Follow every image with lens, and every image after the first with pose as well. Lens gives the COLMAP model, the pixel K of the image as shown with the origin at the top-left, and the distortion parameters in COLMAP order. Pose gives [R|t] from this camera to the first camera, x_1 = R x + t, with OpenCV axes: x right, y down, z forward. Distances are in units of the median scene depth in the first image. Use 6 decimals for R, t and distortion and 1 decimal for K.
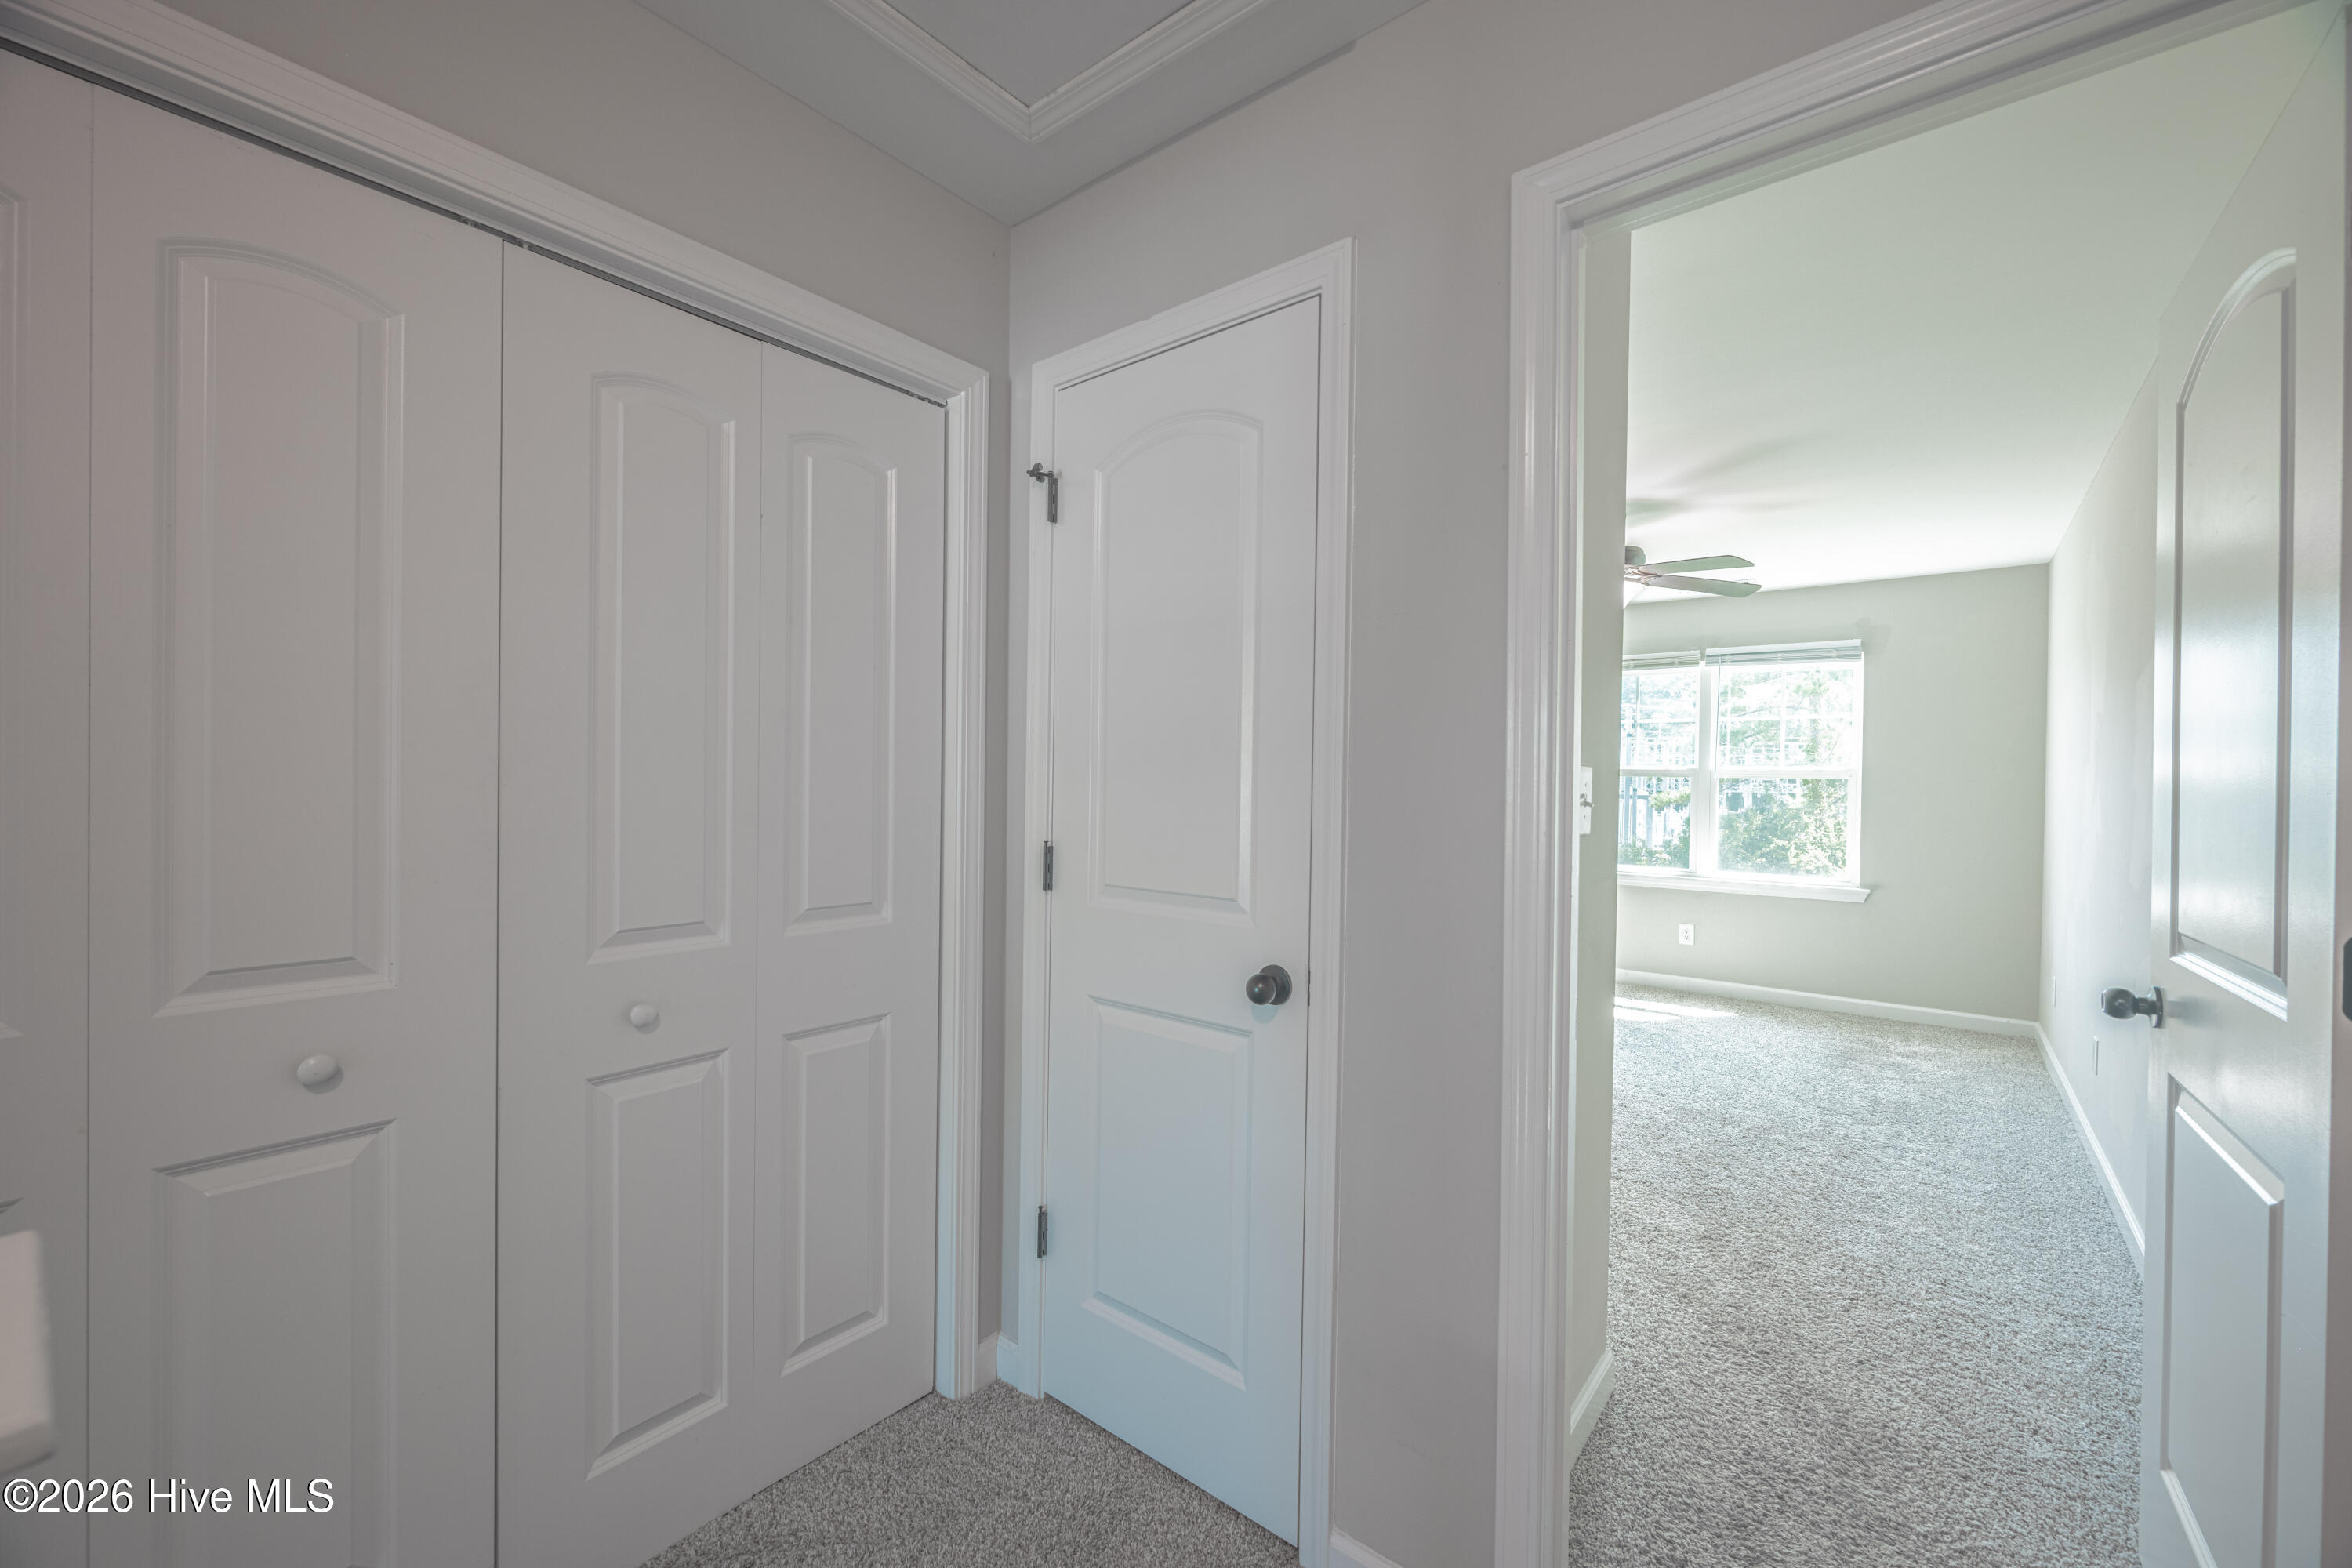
lens RADIAL K [[929.7, 0, 1166.4], [0, 929.7, 793.4], [0, 0, 1]] dist [-0.003226, -0.000334]
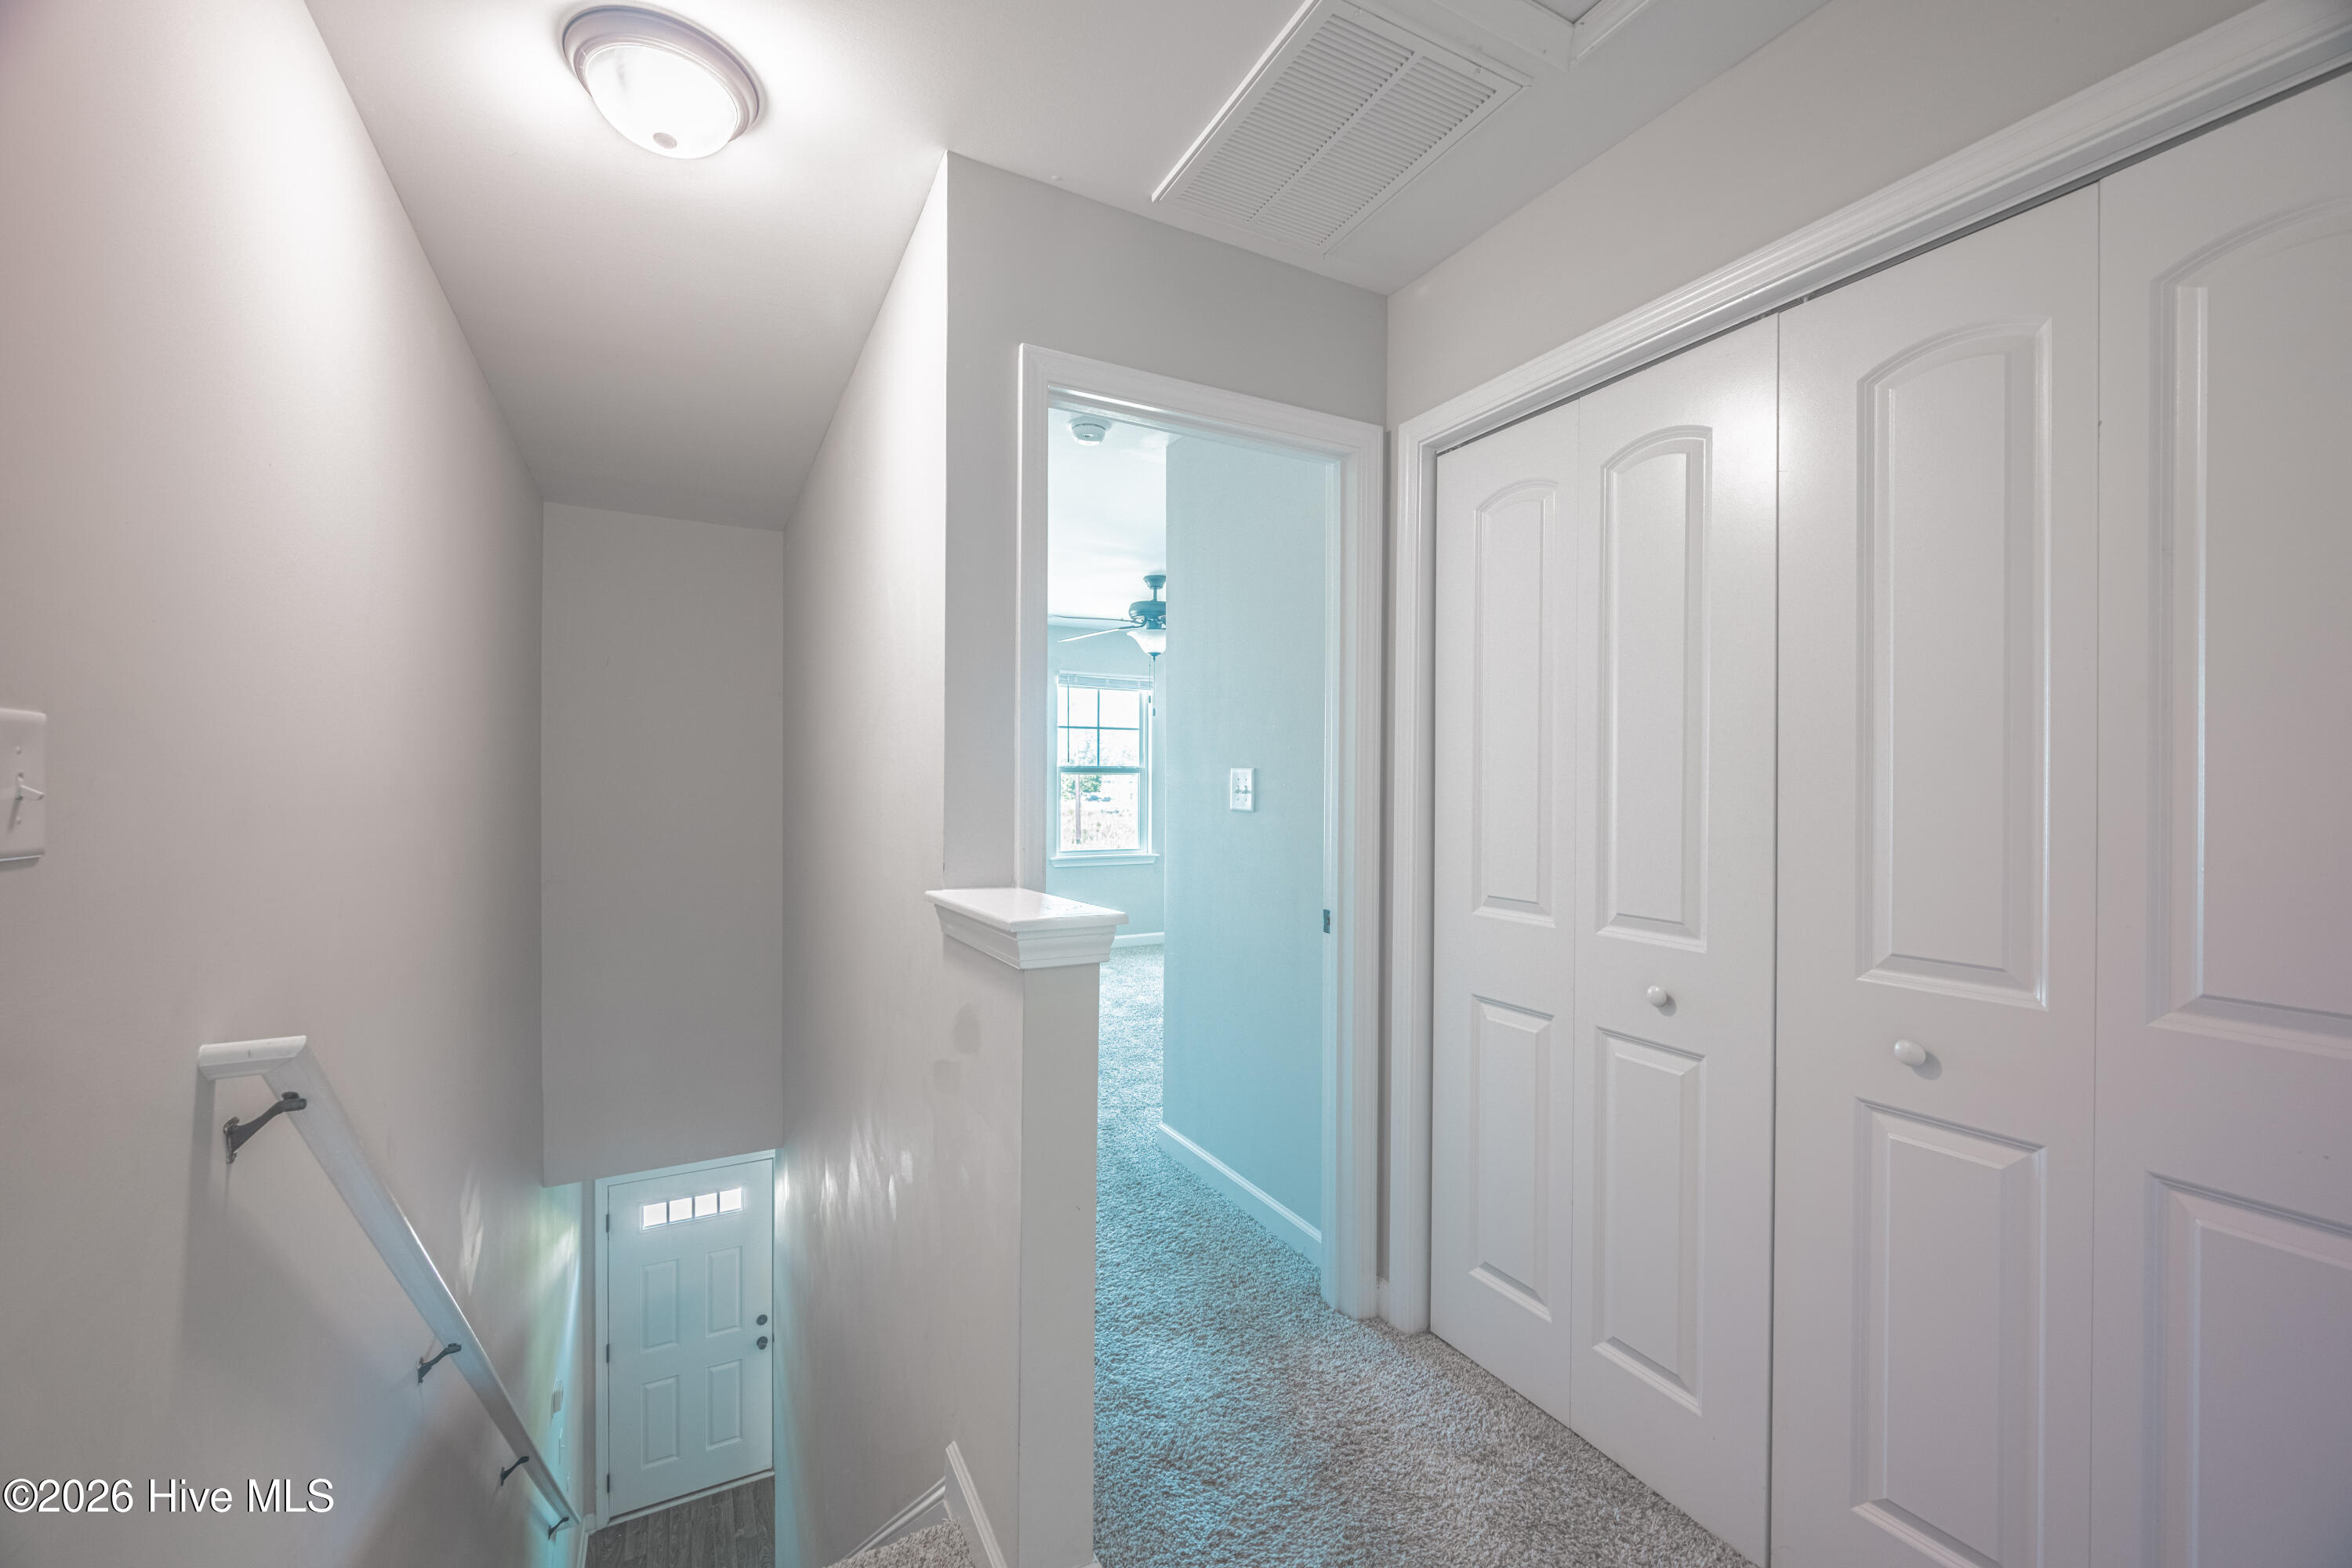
lens RADIAL K [[929.7, 0, 1163.1], [0, 929.7, 780.9], [0, 0, 1]] dist [-0.003226, -0.000334]
pose [[-0.396091, -0.017195, -0.918050, 0.587553], [-0.021399, 0.999726, -0.009492, -0.000611], [0.917962, 0.015886, -0.396350, 0.737109]]
